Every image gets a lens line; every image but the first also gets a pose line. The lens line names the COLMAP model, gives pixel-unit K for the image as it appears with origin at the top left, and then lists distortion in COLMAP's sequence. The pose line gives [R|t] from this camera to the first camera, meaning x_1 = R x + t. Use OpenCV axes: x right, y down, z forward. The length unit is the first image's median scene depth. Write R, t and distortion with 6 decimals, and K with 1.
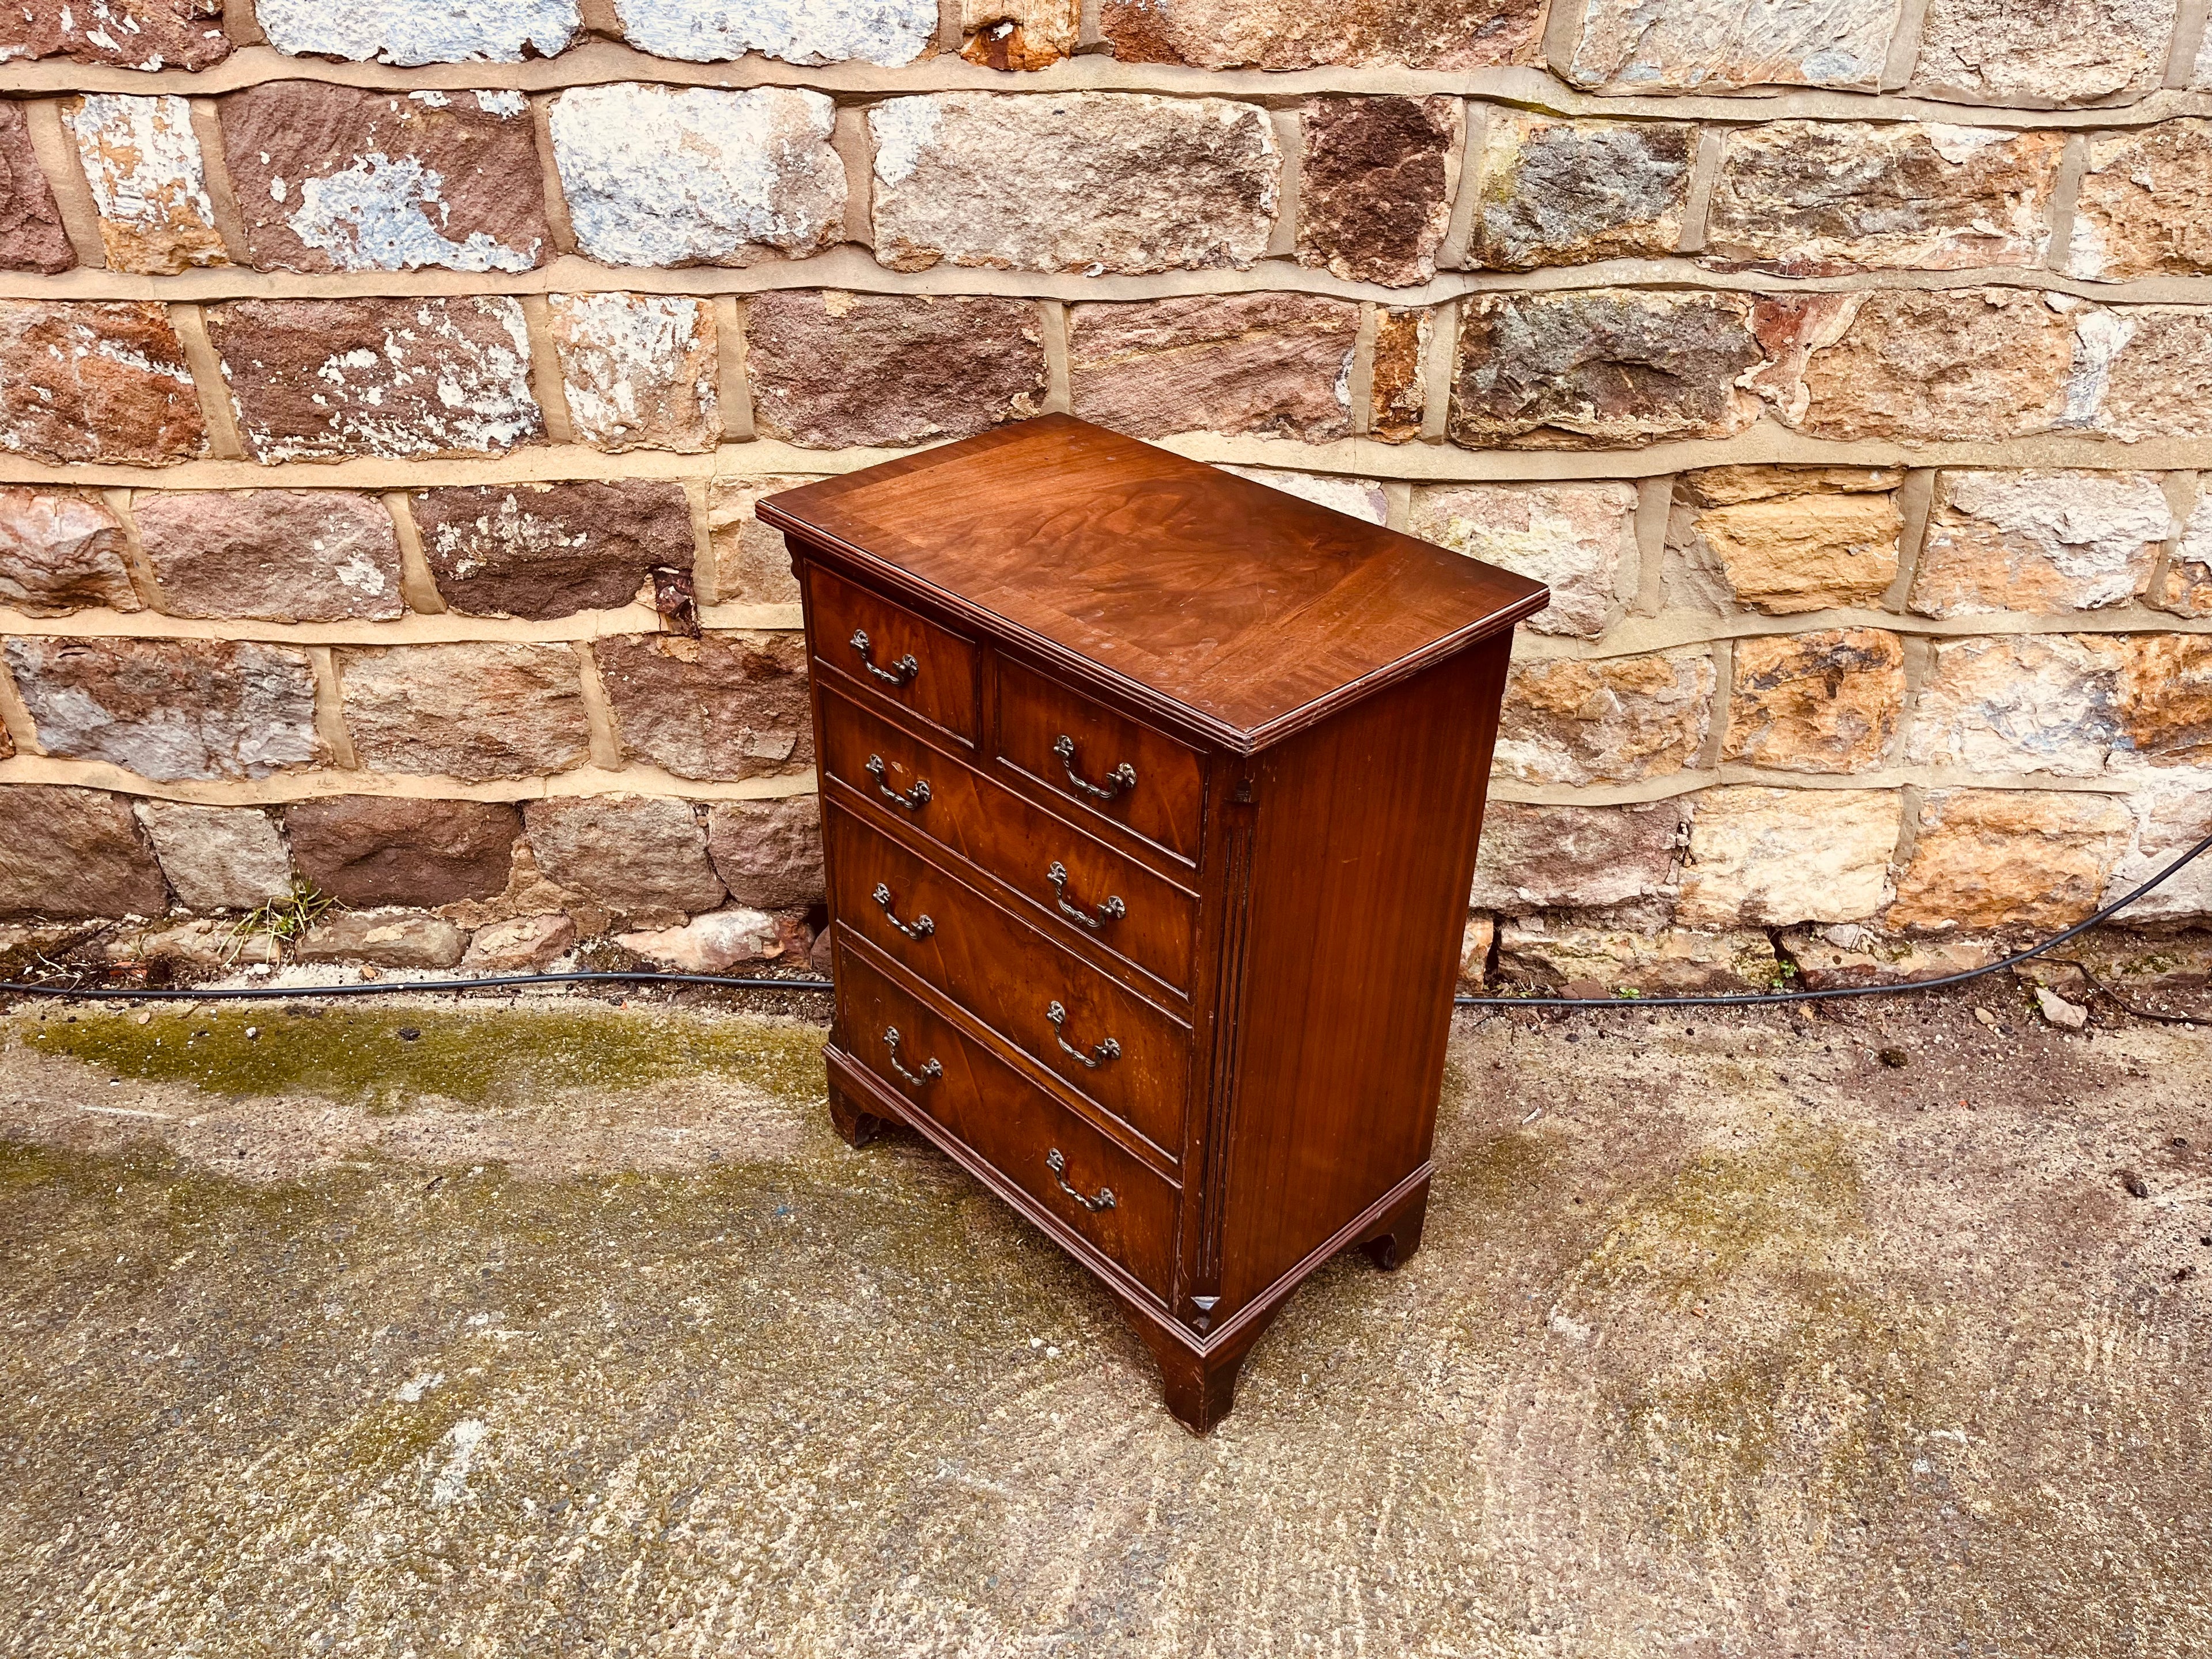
lens RADIAL K [[1673.5, 0, 1097.8], [0, 1673.5, 818.4], [0, 0, 1]] dist [0.058136, -0.074766]
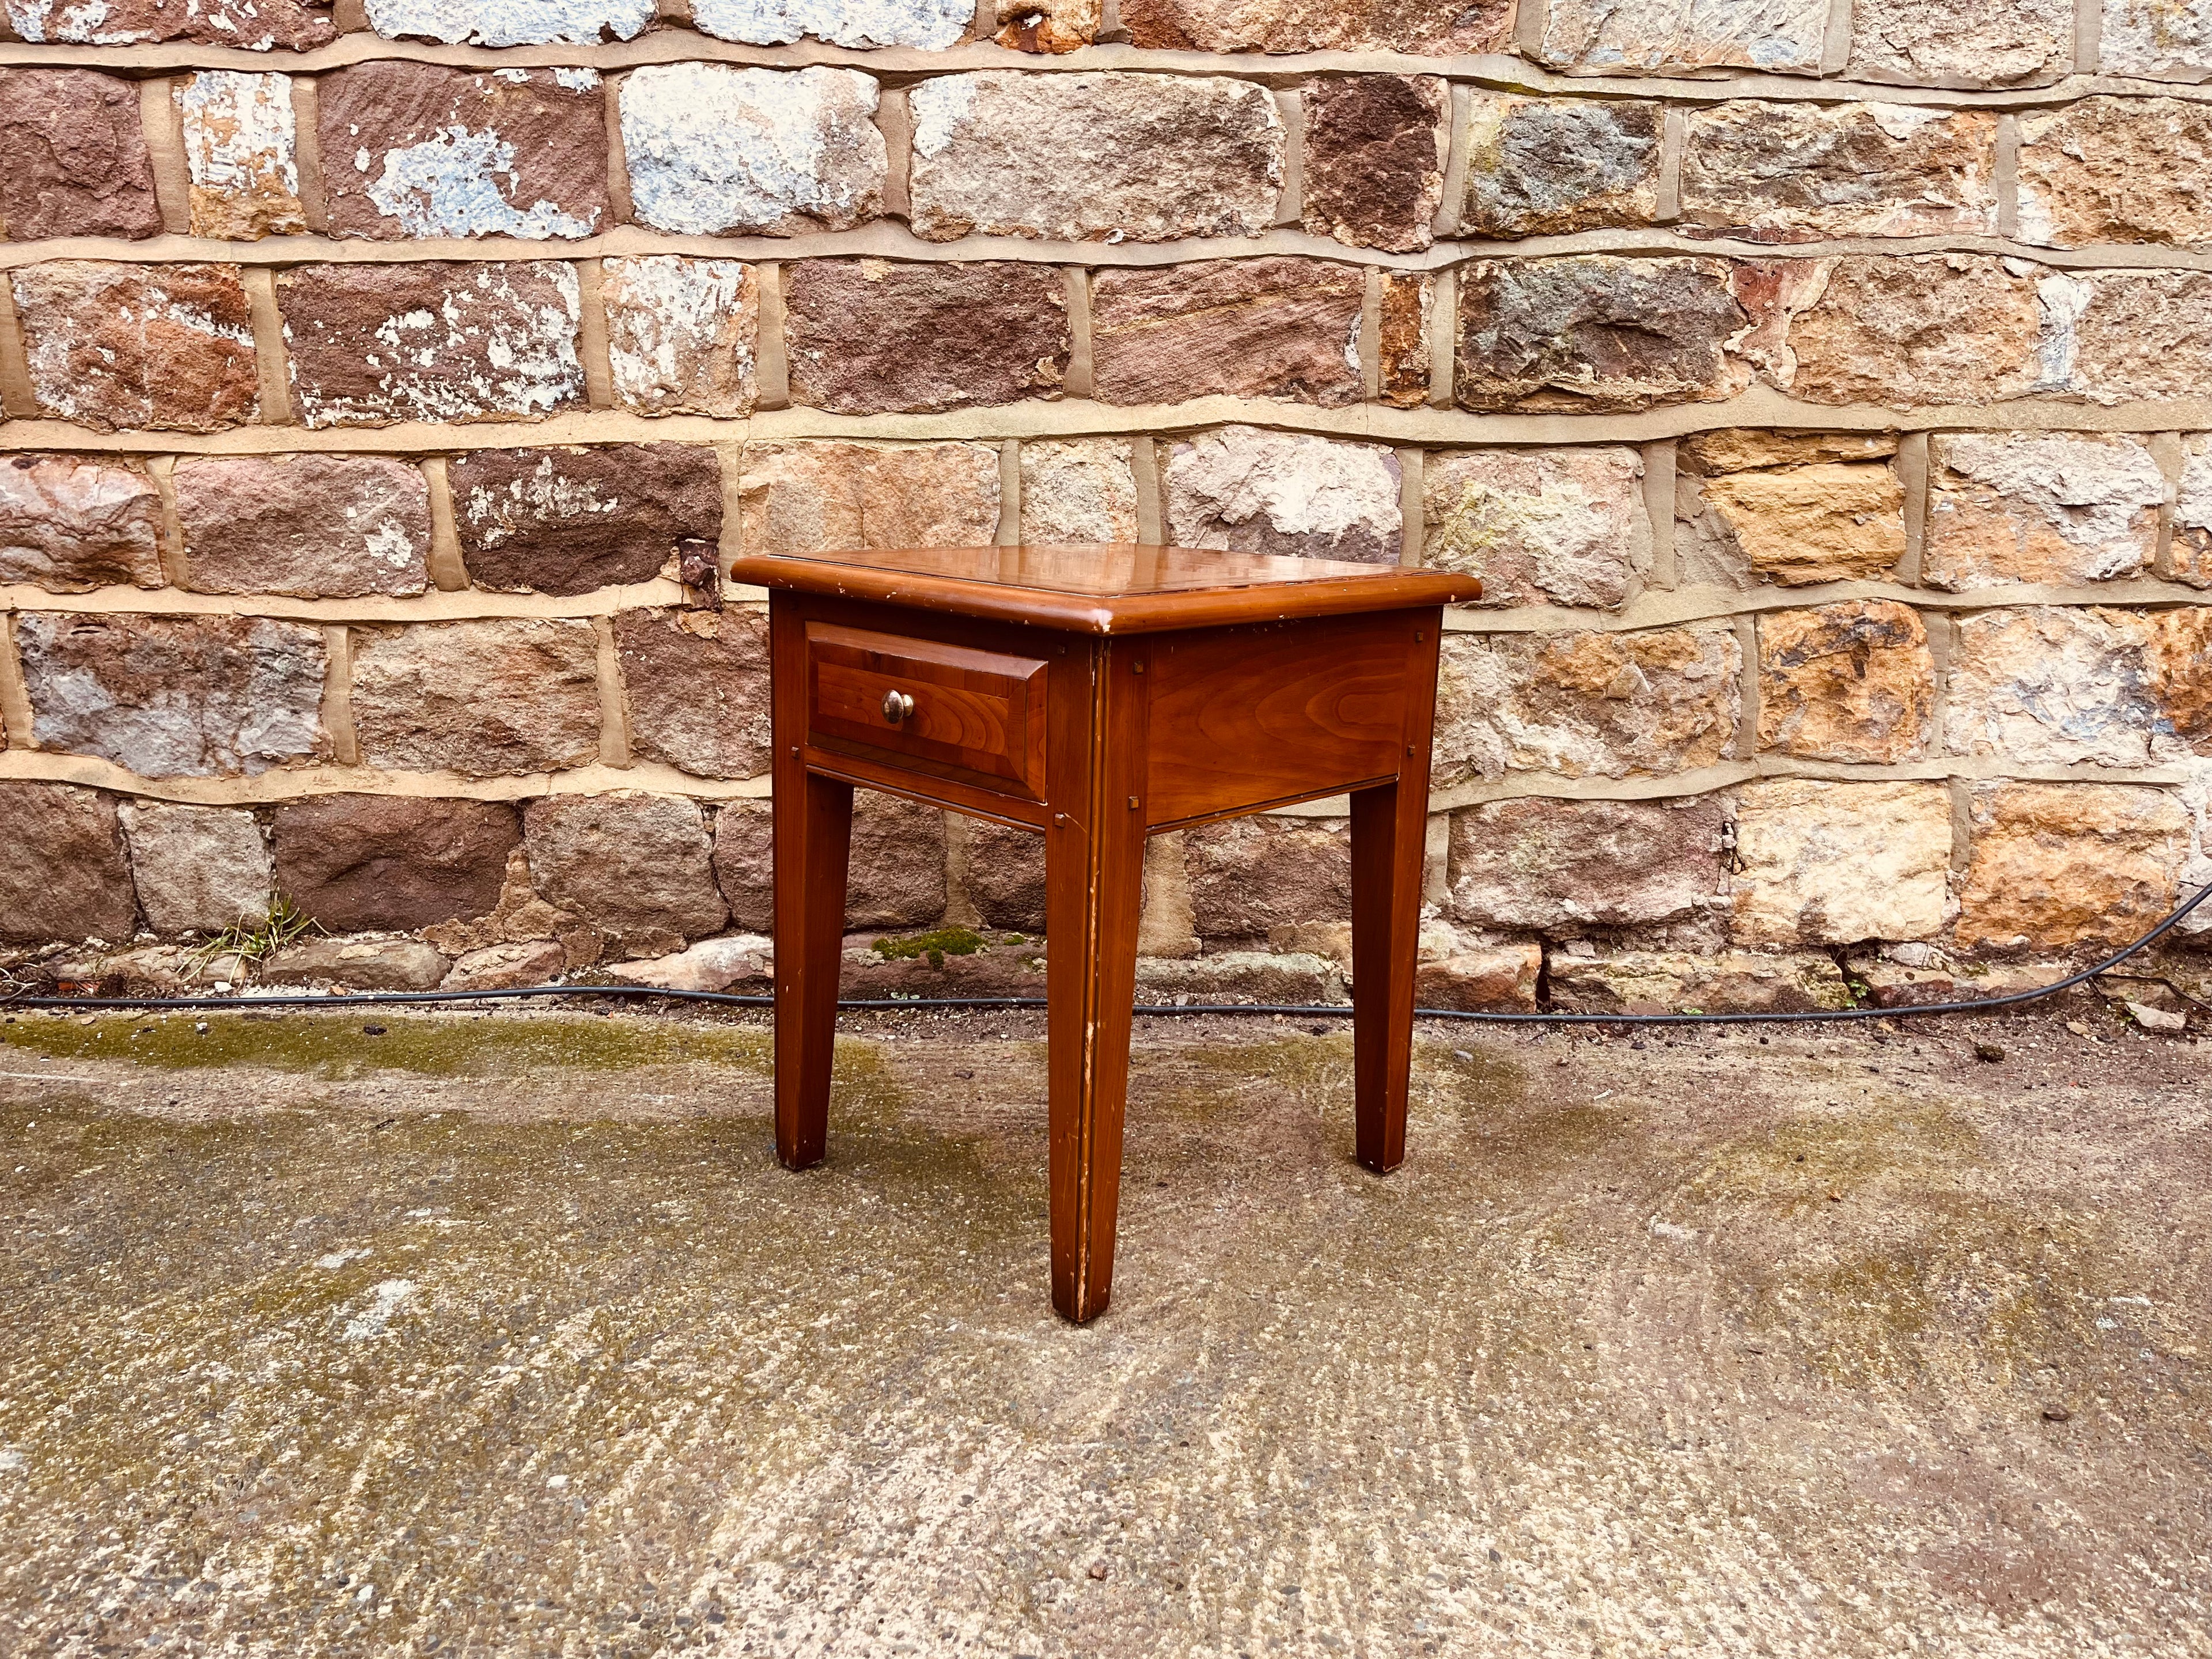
lens RADIAL K [[1673.5, 0, 1112.2], [0, 1673.5, 810.0], [0, 0, 1]] dist [0.058136, -0.074766]
pose [[0.999936, -0.007331, 0.008561, -0.014749], [0.009718, 0.945551, -0.325328, 0.344274], [-0.005710, 0.325390, 0.945563, 0.097520]]
